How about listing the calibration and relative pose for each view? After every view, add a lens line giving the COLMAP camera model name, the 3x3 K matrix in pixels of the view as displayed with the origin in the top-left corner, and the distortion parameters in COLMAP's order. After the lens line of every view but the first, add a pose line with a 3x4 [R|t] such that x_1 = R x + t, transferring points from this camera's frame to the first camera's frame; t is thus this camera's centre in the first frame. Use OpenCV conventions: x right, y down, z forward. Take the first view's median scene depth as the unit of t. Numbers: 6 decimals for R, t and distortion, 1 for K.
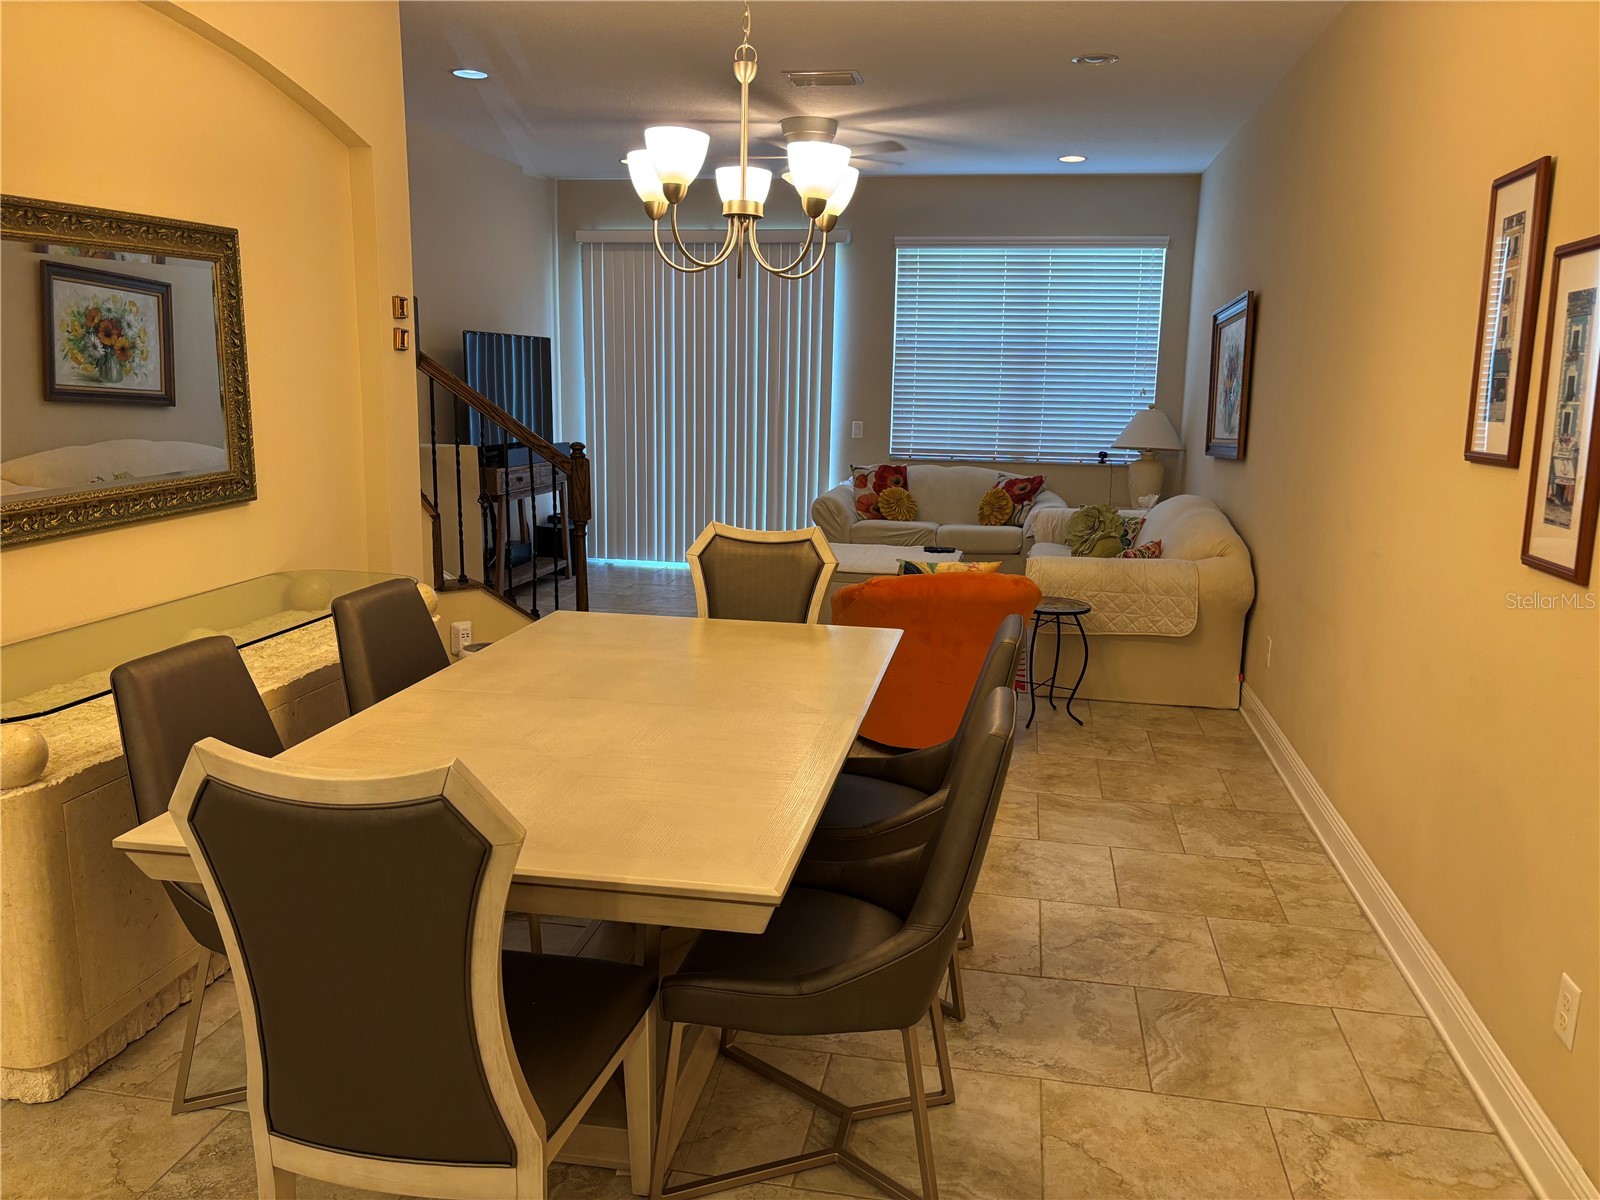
lens RADIAL K [[1188.7, 0, 804.8], [0, 1188.7, 583.0], [0, 0, 1]] dist [0.036910, -0.041916]
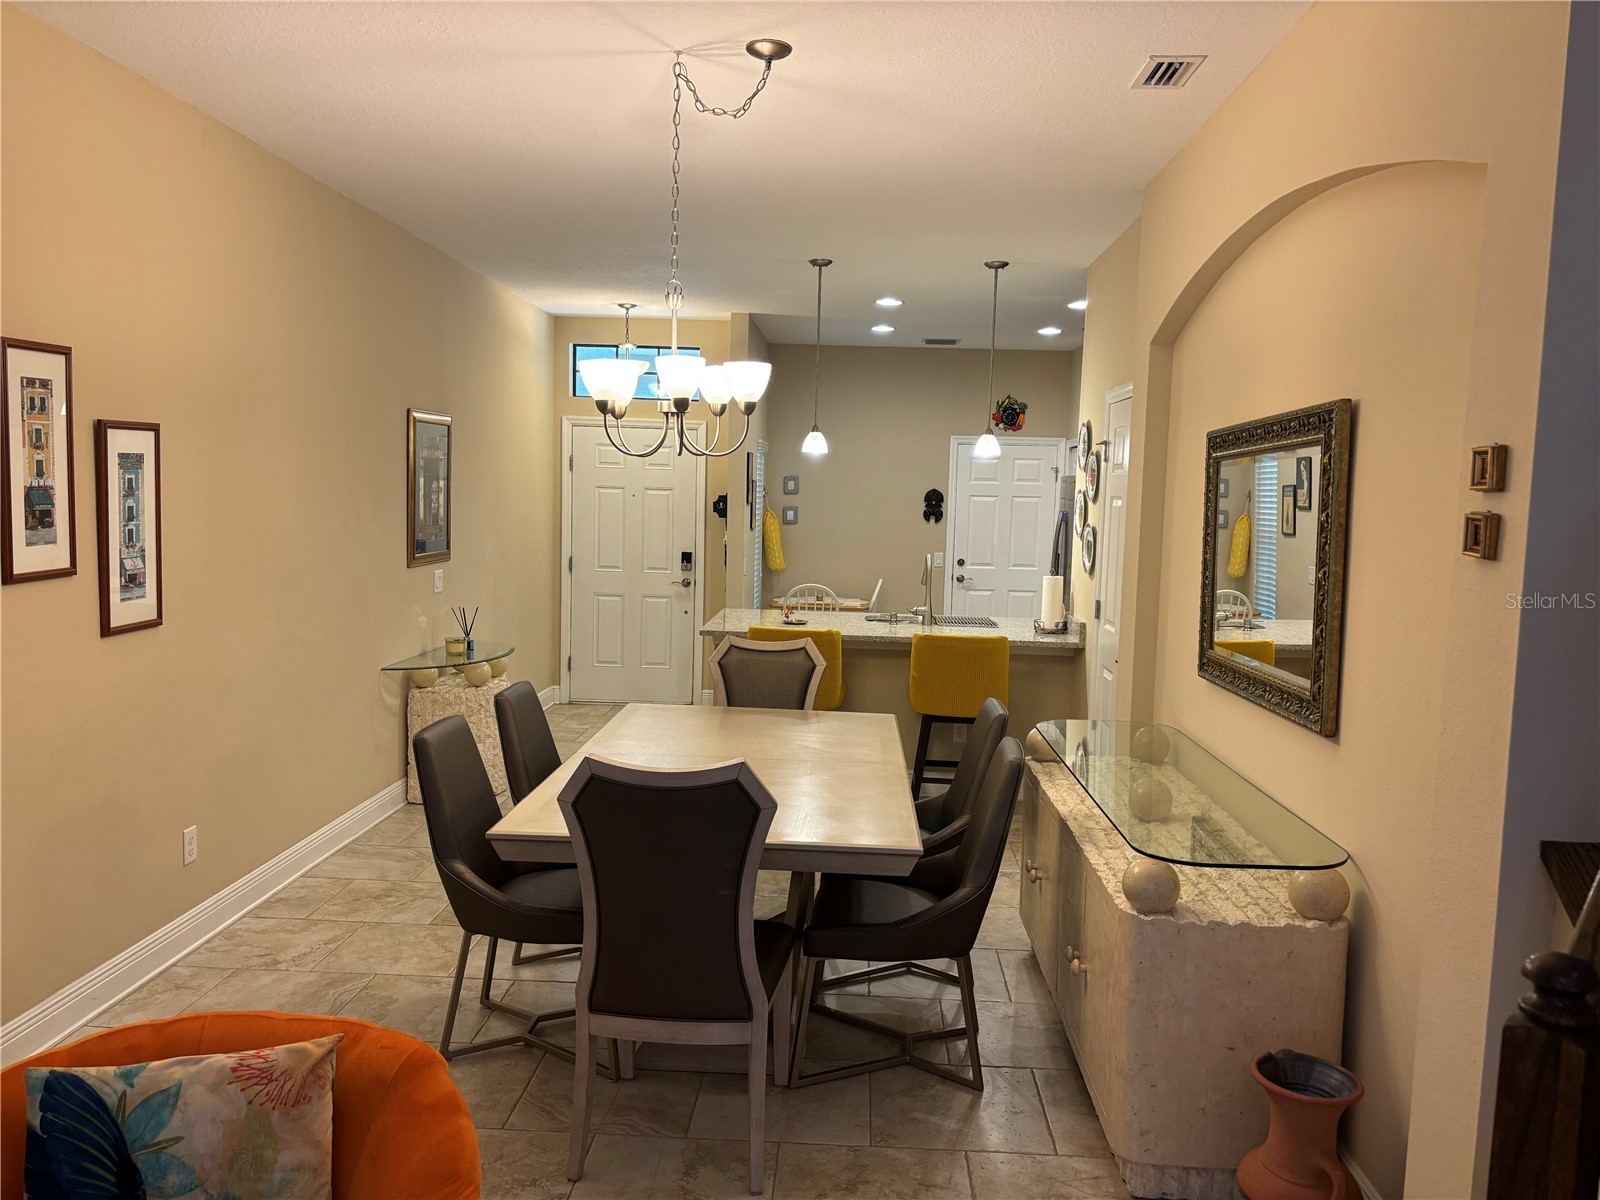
lens RADIAL K [[1188.7, 0, 814.5], [0, 1188.7, 607.0], [0, 0, 1]] dist [0.036910, -0.041916]
pose [[-0.989340, -0.034185, -0.141557, -0.024516], [-0.071300, 0.961285, 0.266173, -0.345534], [0.126977, 0.273429, -0.953474, 1.733217]]
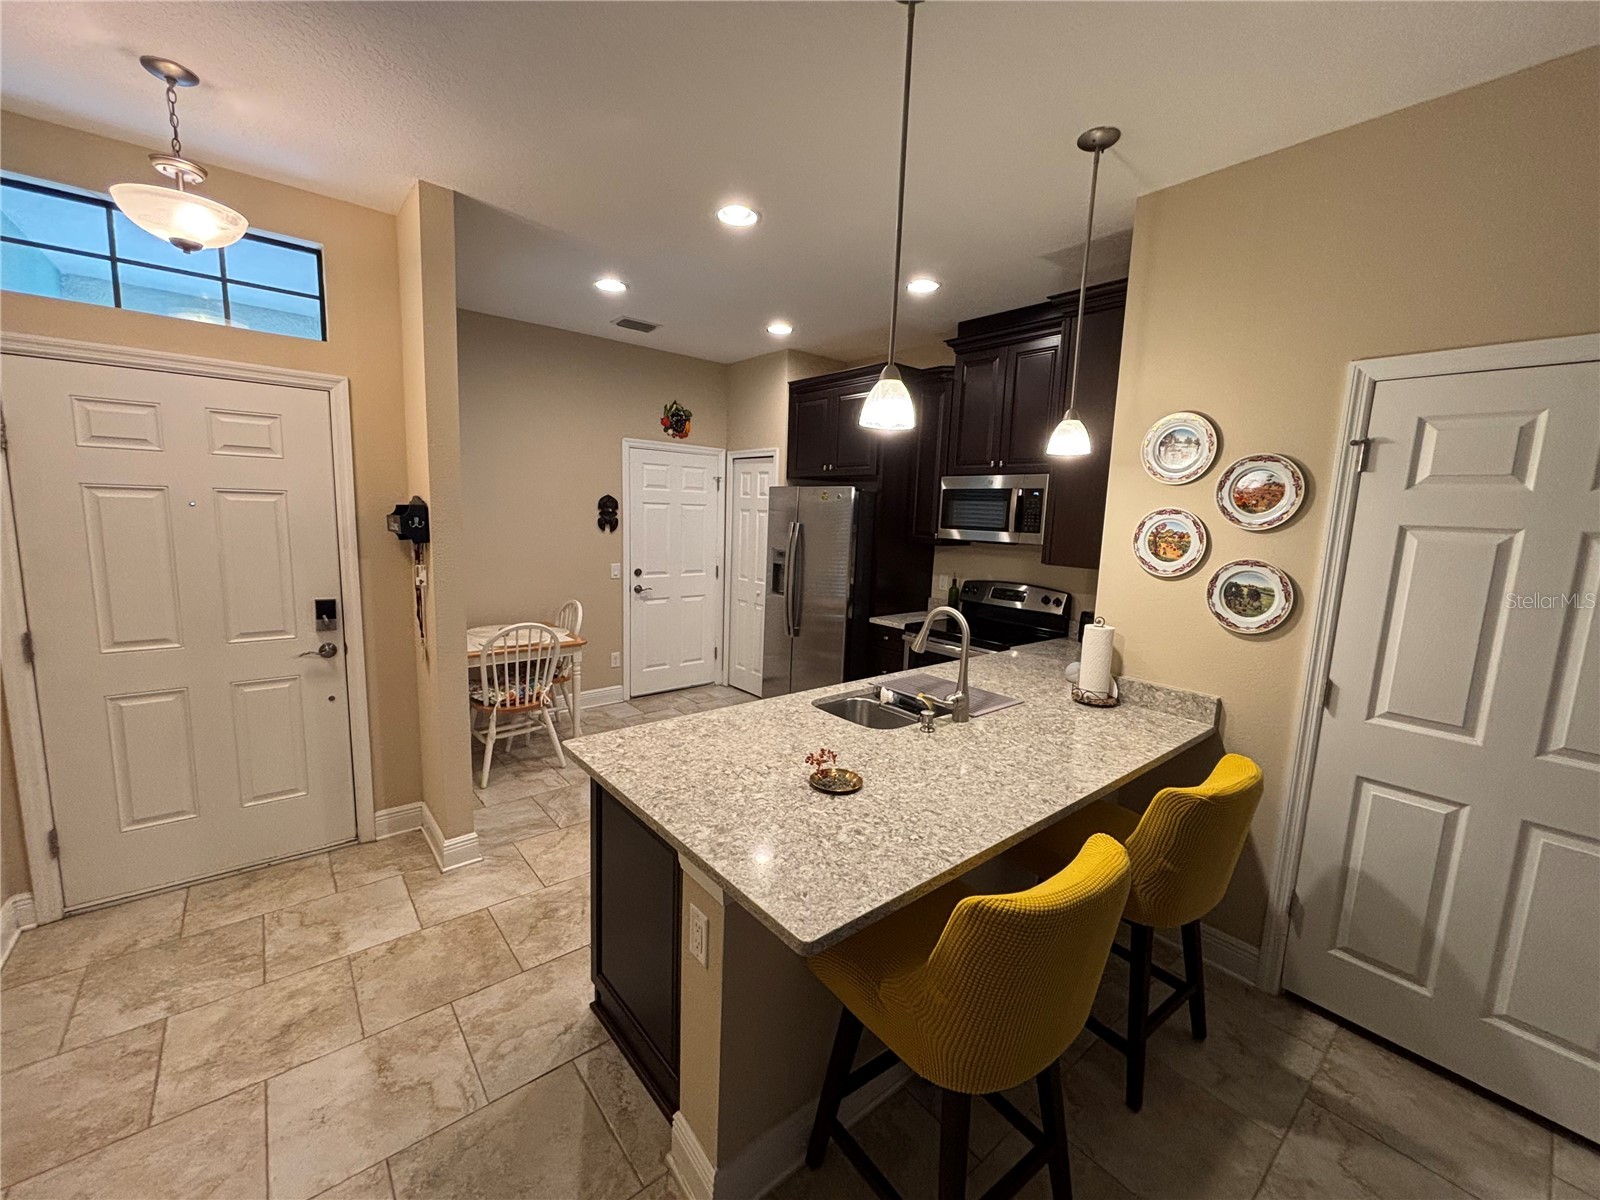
lens RADIAL K [[642.3, 0, 810.8], [0, 642.3, 598.1], [0, 0, 1]] dist [-0.009140, 0.002229]
pose [[-0.633951, 0.063355, -0.770774, 0.105137], [-0.186210, 0.954814, 0.231637, -0.105849], [0.750621, 0.290372, -0.593508, 0.397224]]
